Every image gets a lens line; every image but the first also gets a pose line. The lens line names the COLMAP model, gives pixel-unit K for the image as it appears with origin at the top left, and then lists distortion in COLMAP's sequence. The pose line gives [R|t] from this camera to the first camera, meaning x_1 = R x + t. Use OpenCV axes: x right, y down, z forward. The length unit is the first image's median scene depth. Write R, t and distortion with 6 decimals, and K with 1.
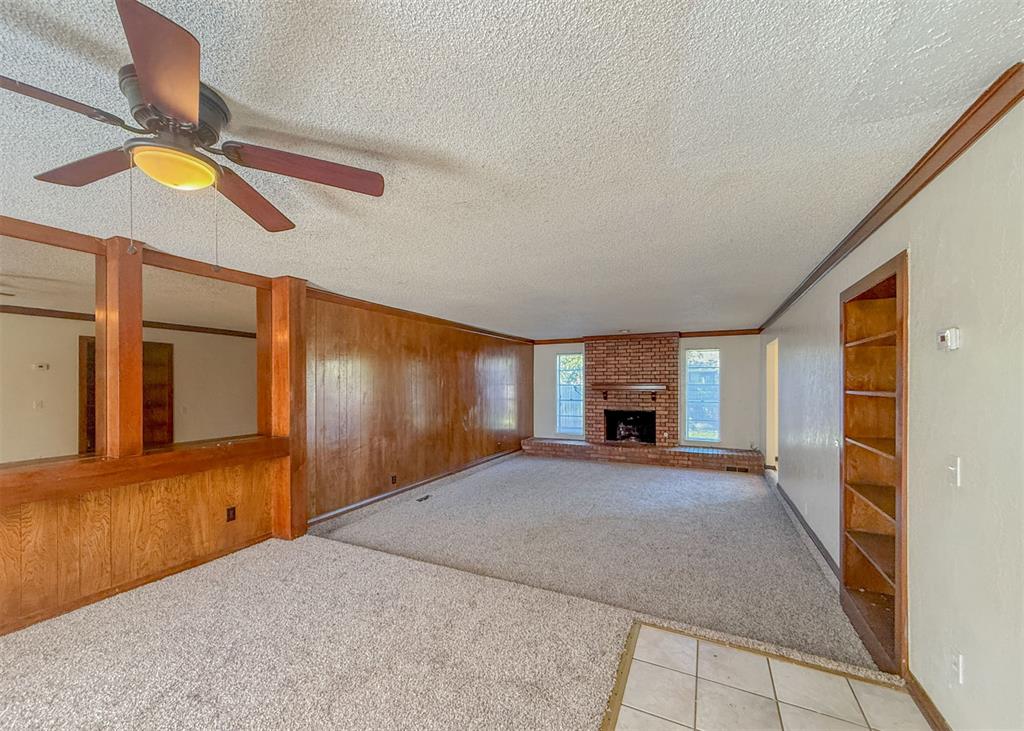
lens RADIAL K [[407.5, 0, 512.4], [0, 407.5, 381.0], [0, 0, 1]] dist [-0.001446, -0.000056]
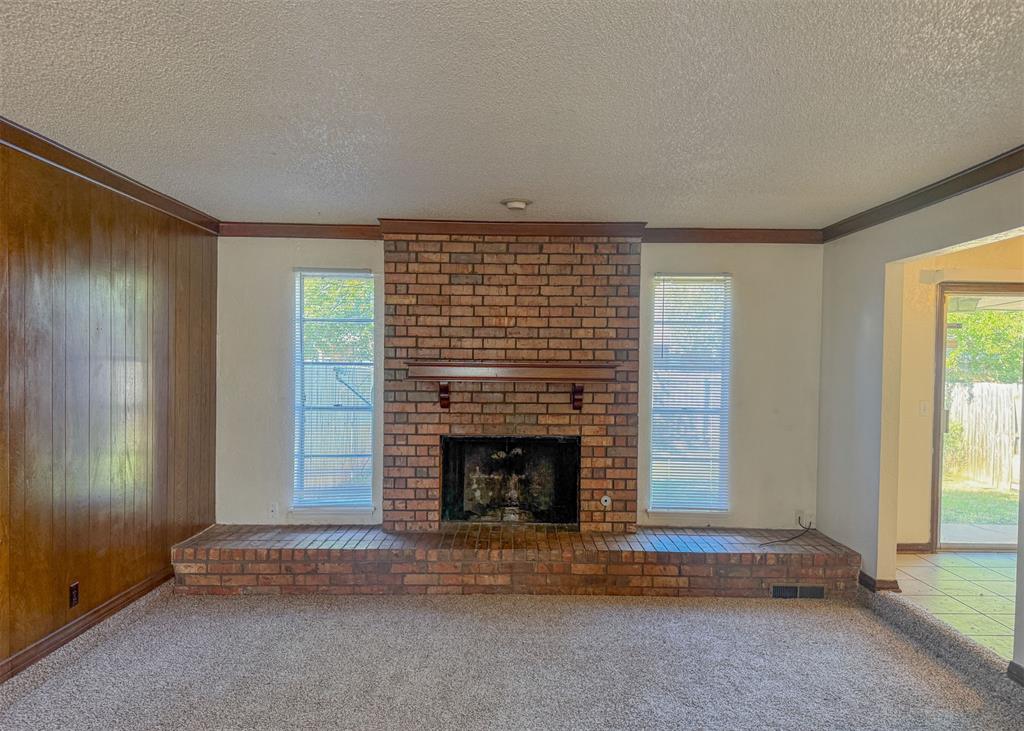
lens RADIAL K [[704.3, 0, 516.2], [0, 704.3, 375.5], [0, 0, 1]] dist [0.123120, -0.222001]
pose [[0.901501, 0.005101, 0.432748, 0.023732], [-0.014590, 0.999720, 0.018610, 0.006910], [-0.432532, -0.023091, 0.901323, 0.452012]]
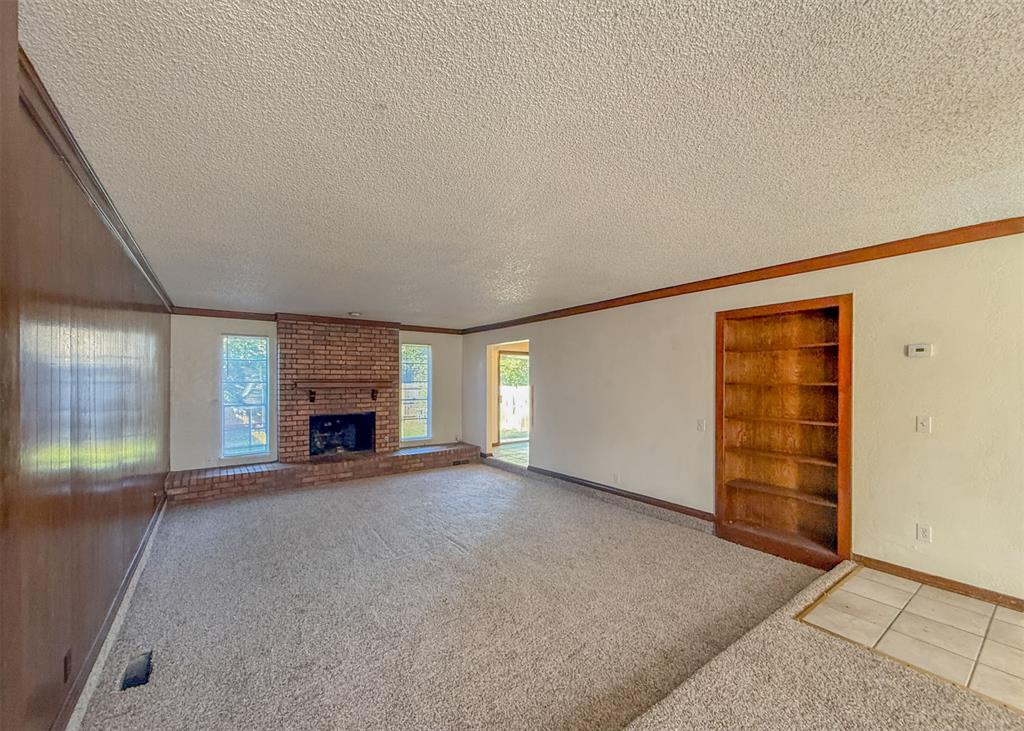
lens RADIAL K [[407.5, 0, 512.4], [0, 407.5, 381.0], [0, 0, 1]] dist [-0.001446, -0.000056]
pose [[0.479704, -0.000416, 0.877430, -0.261061], [-0.002113, 0.999996, 0.001629, 0.005988], [-0.877428, -0.002635, 0.479701, 0.335630]]
